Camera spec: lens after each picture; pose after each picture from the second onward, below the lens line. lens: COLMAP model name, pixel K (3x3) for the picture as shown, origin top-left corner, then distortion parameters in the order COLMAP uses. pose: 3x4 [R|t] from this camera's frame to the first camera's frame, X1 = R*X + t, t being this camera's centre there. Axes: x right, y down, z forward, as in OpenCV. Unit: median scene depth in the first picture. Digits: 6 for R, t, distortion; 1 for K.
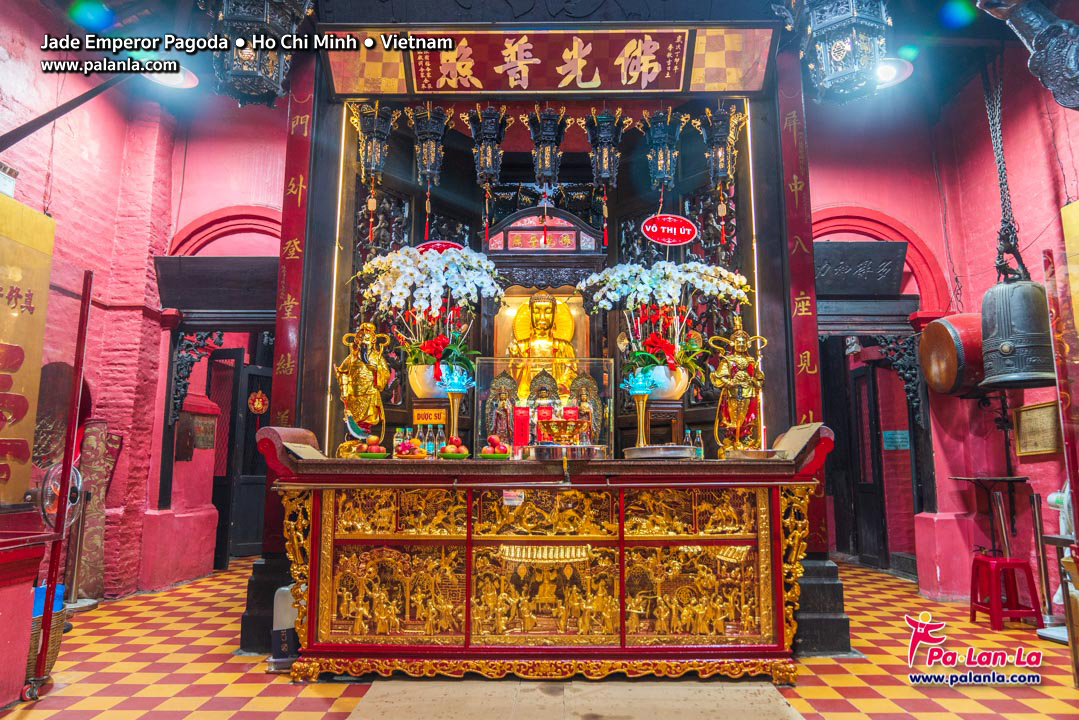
lens RADIAL K [[726.3, 0, 539.5], [0, 726.3, 360.0], [0, 0, 1]] dist [-0.001416, -0.000240]
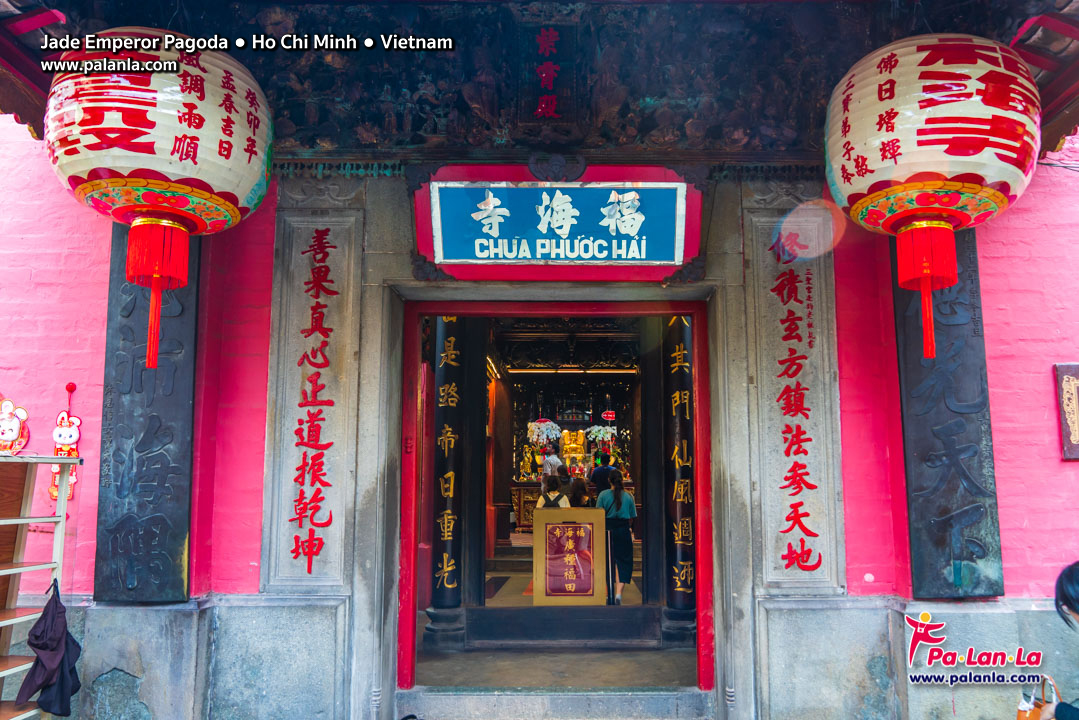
lens RADIAL K [[744.7, 0, 539.9], [0, 744.7, 414.2], [0, 0, 1]] dist [0.000414, -0.000051]
pose [[0.999115, -0.002652, -0.041990, -0.006233], [0.004689, 0.998814, 0.048465, -0.378439], [0.041811, -0.048619, 0.997942, -2.686810]]
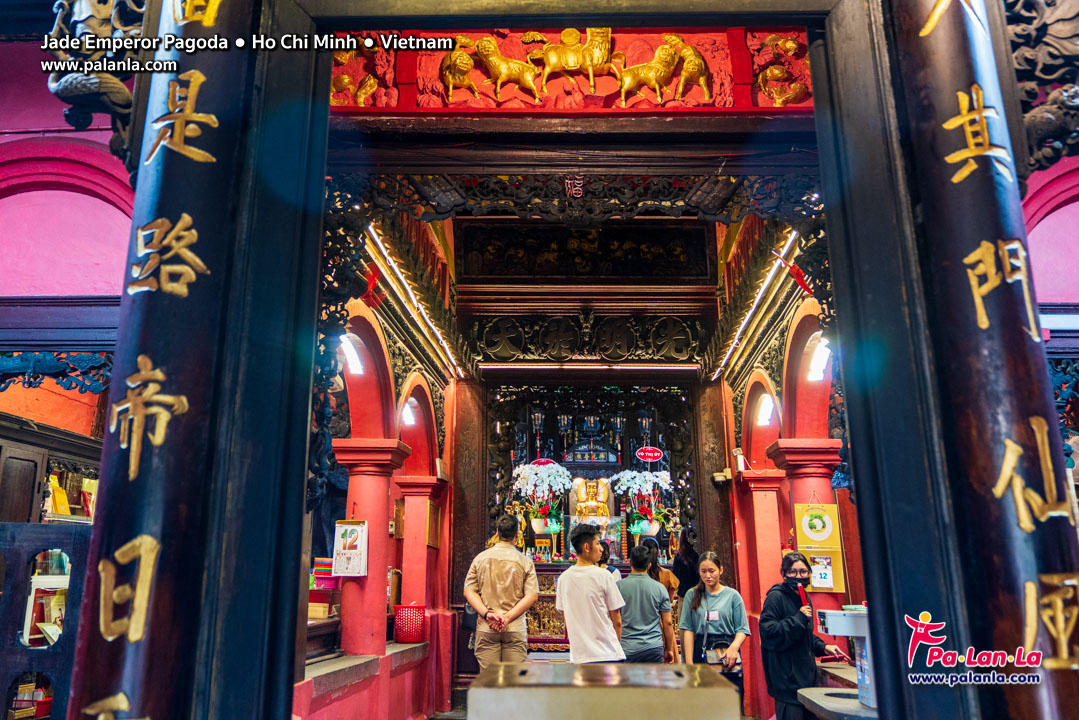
lens RADIAL K [[938.0, 0, 473.4], [0, 938.0, 268.4], [0, 0, 1]] dist [-0.001508, 0.001871]
pose [[0.993270, -0.025882, -0.112892, -0.014443], [0.007258, 0.986705, -0.162361, -0.290475], [0.115593, 0.160449, 0.980252, -2.010100]]
